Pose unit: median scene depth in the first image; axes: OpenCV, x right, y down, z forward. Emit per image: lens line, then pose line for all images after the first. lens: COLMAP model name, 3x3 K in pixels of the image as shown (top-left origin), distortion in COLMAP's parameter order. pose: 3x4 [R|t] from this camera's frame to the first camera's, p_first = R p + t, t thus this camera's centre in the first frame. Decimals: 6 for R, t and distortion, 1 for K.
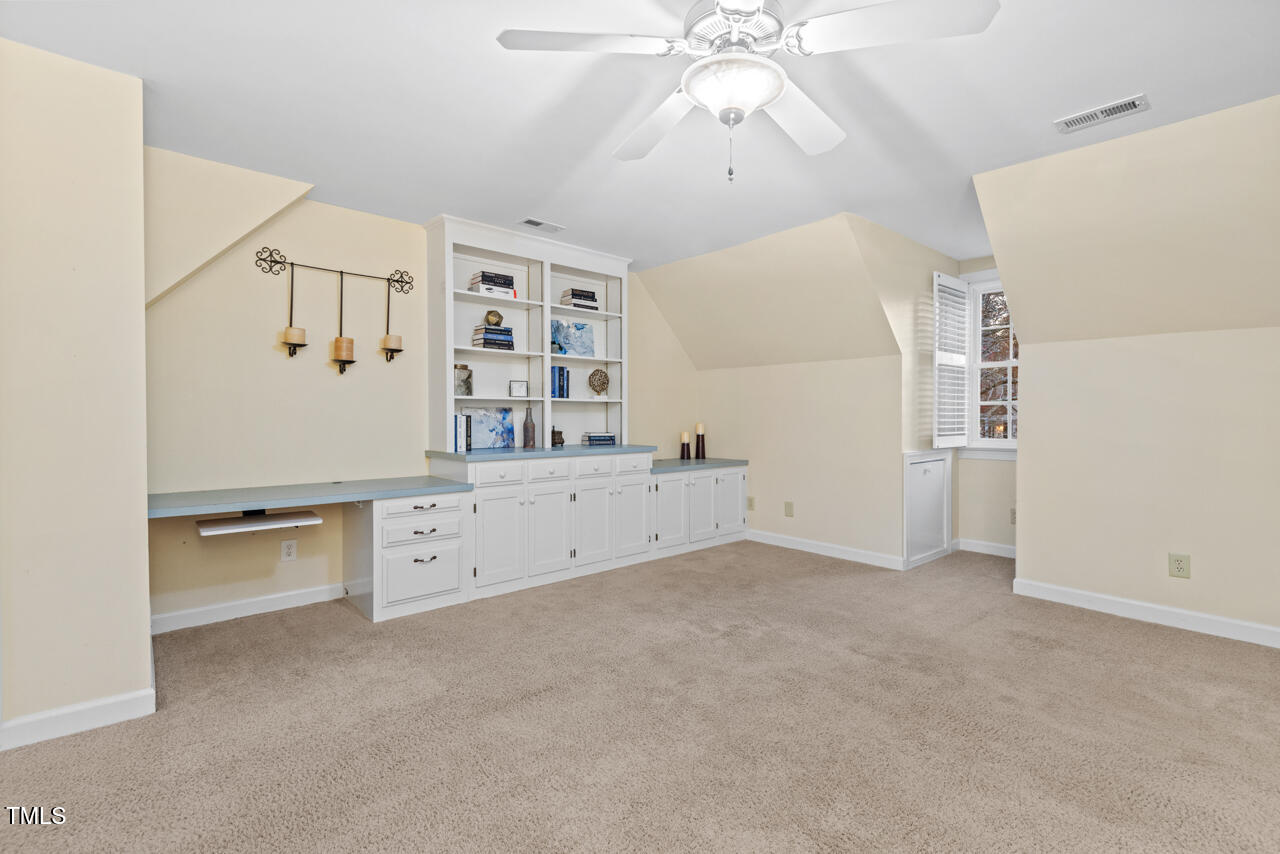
lens RADIAL K [[577.2, 0, 641.3], [0, 577.2, 422.3], [0, 0, 1]] dist [0.007195, -0.002807]
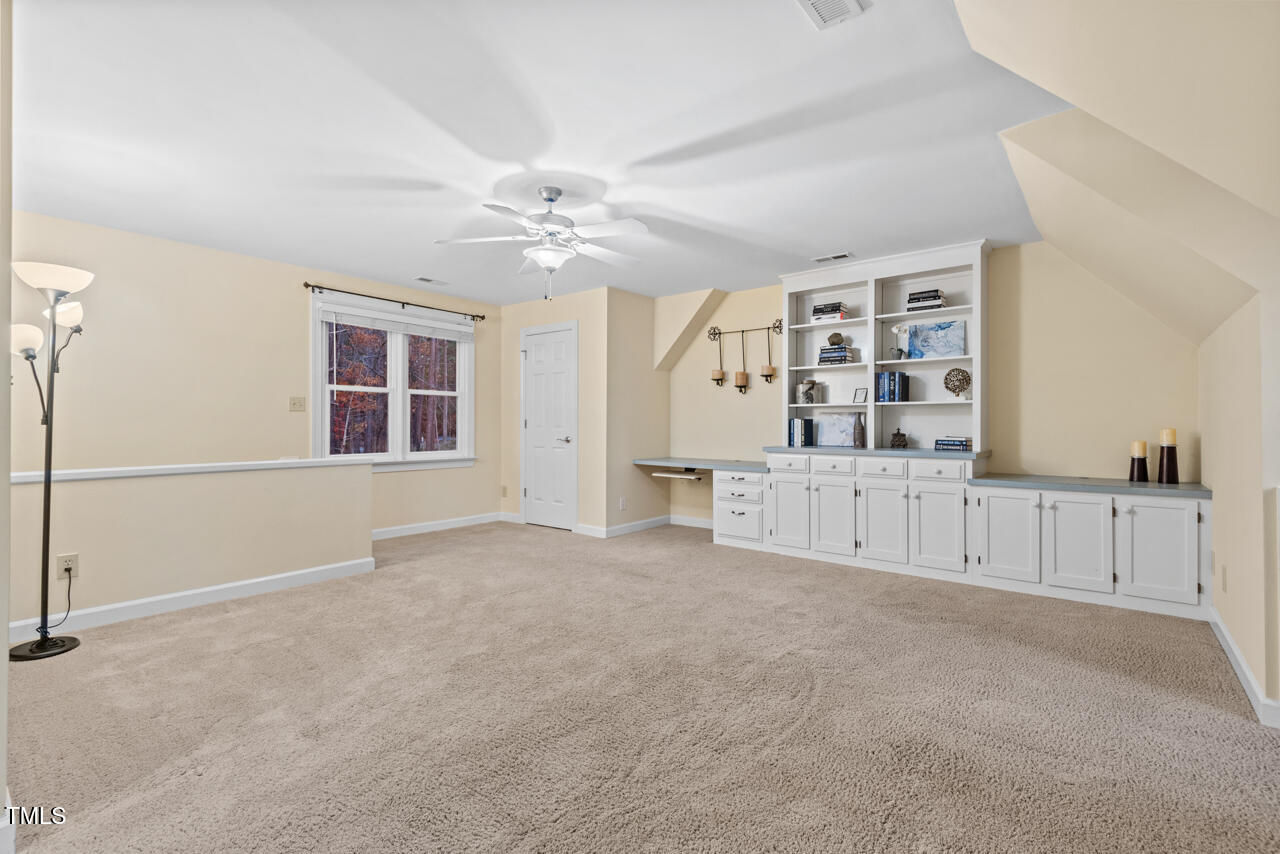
lens RADIAL K [[577.2, 0, 640.0], [0, 577.2, 423.0], [0, 0, 1]] dist [0.007195, -0.002807]
pose [[0.152789, -0.002422, -0.988256, 0.925143], [-0.011493, 0.999925, -0.004227, 0.006915], [0.988192, 0.012003, 0.152750, 0.427463]]
